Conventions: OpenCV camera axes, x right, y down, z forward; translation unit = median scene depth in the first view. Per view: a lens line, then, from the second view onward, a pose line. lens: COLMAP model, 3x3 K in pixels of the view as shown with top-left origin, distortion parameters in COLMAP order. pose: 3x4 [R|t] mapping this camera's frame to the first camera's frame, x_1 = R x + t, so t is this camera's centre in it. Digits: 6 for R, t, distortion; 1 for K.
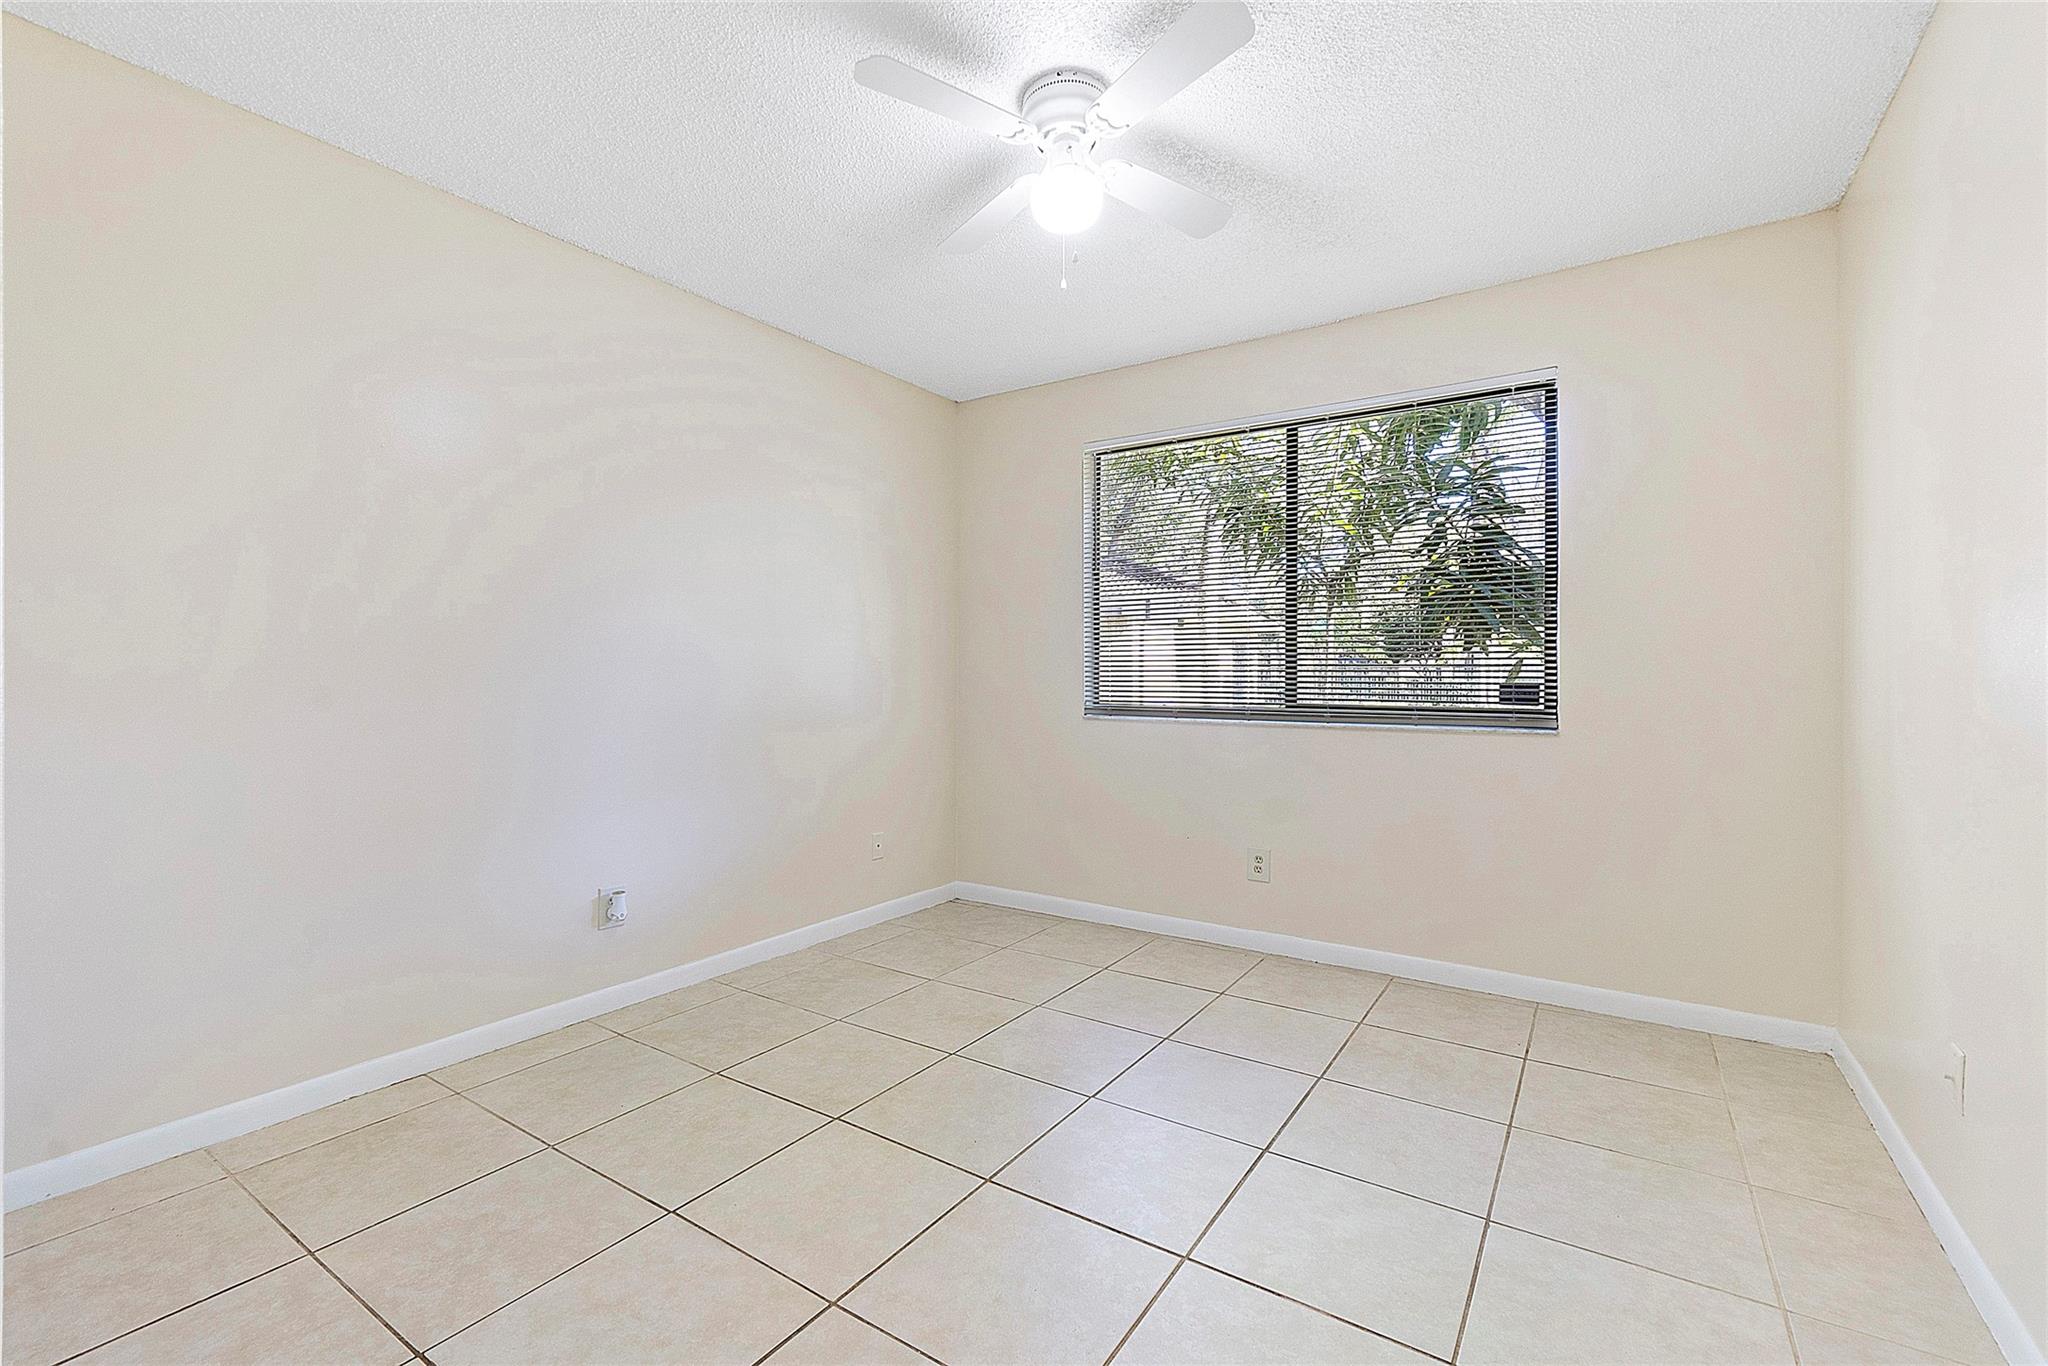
lens RADIAL K [[883.5, 0, 1019.8], [0, 883.5, 681.3], [0, 0, 1]] dist [-0.004771, 0.000751]
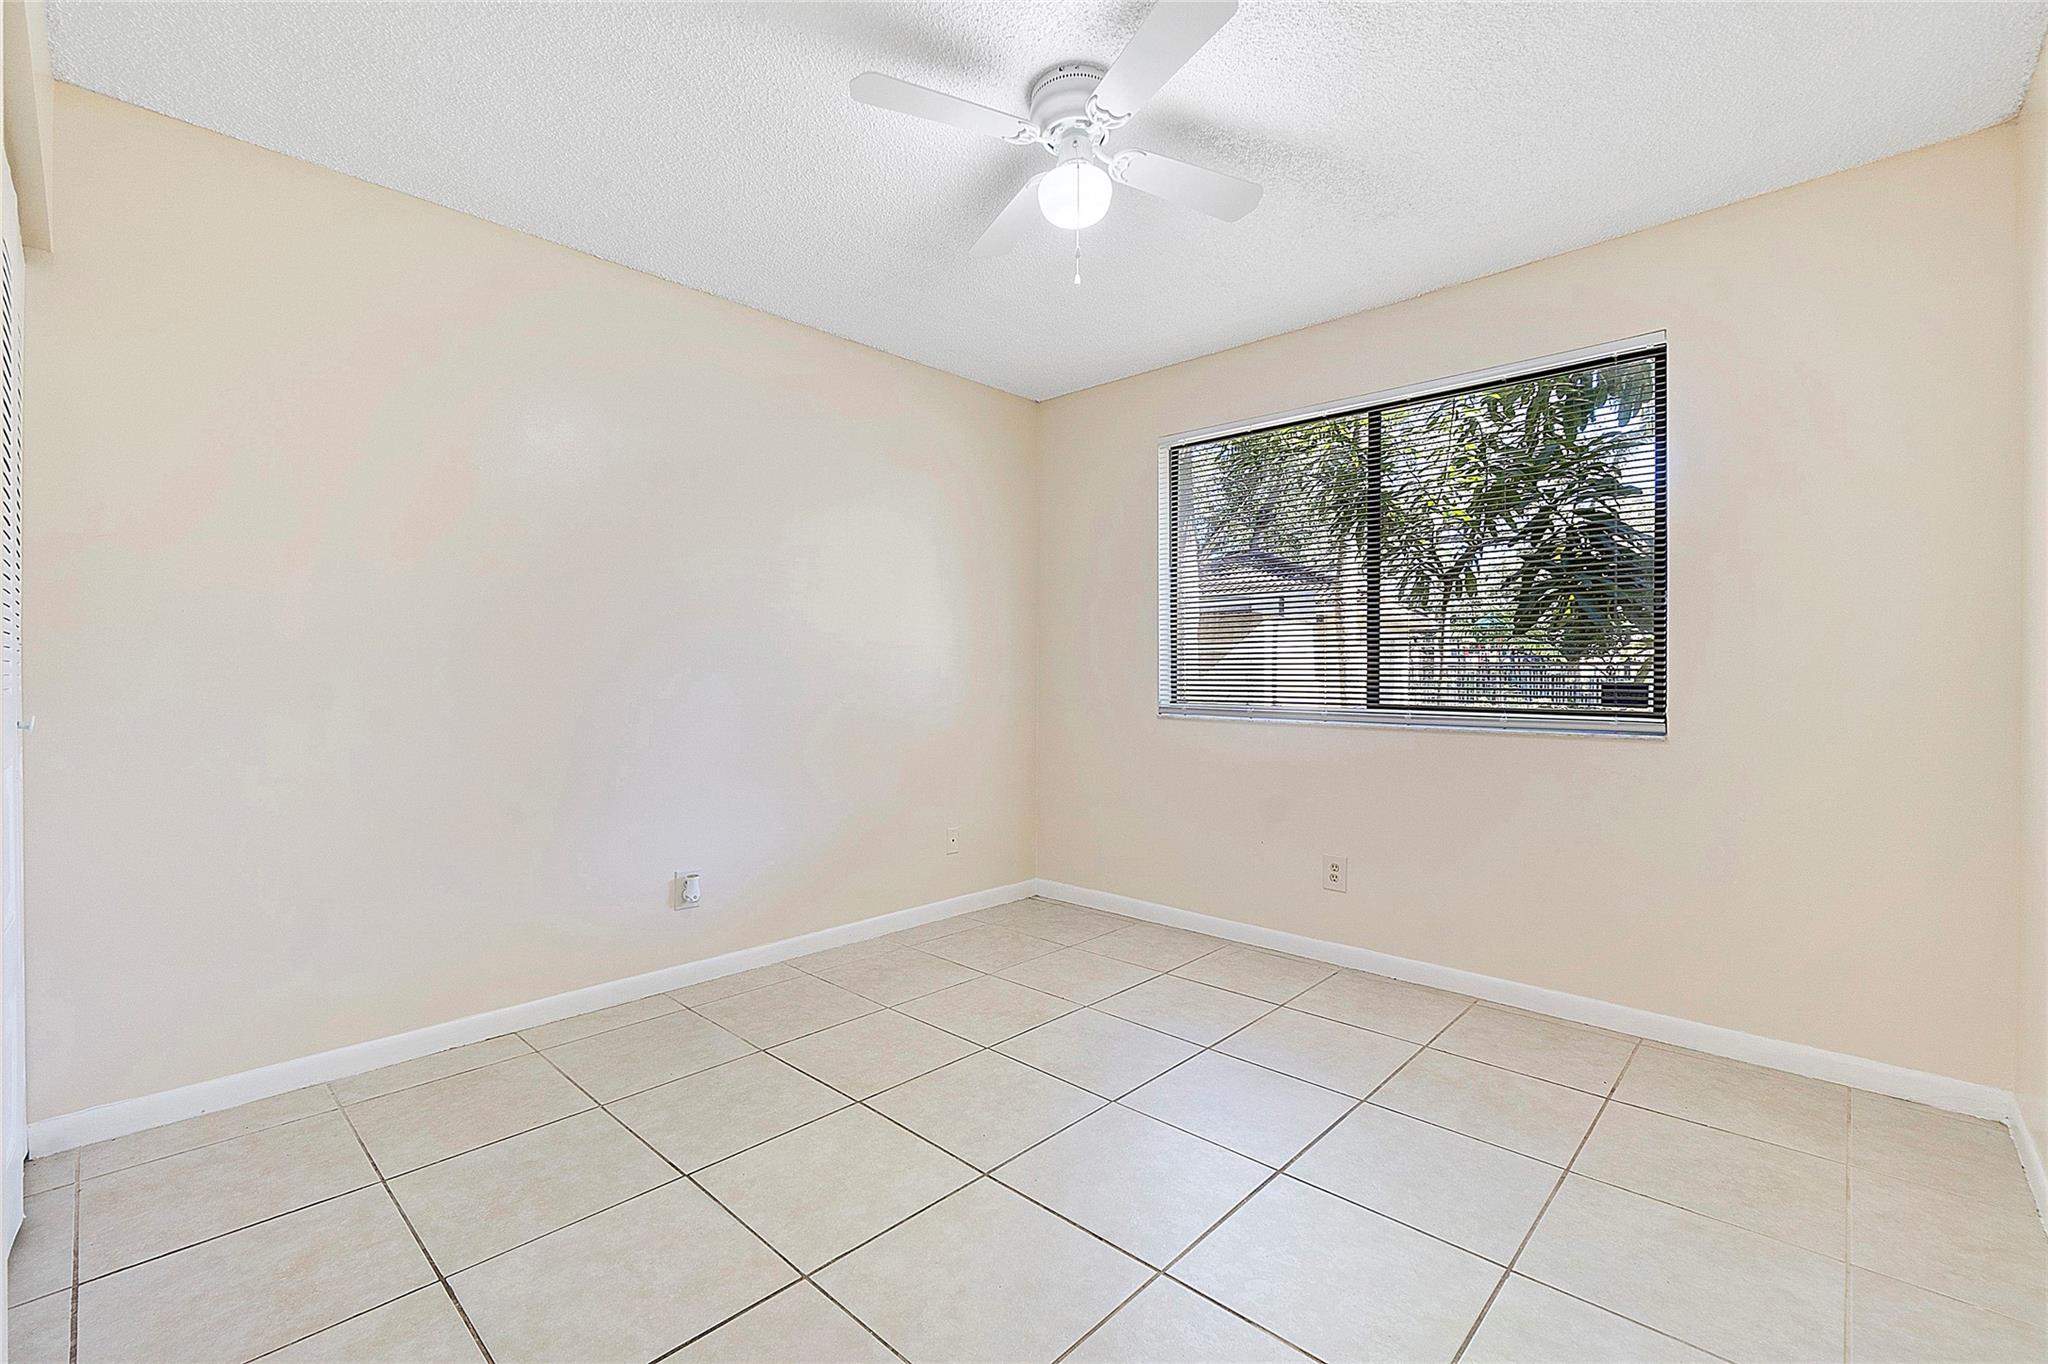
lens RADIAL K [[883.5, 0, 1019.8], [0, 883.5, 680.3], [0, 0, 1]] dist [-0.004771, 0.000751]
pose [[0.985977, 0.002109, -0.166871, 0.118137], [-0.001880, 0.999997, 0.001531, -0.001041], [0.166873, -0.001196, 0.985978, 0.008236]]
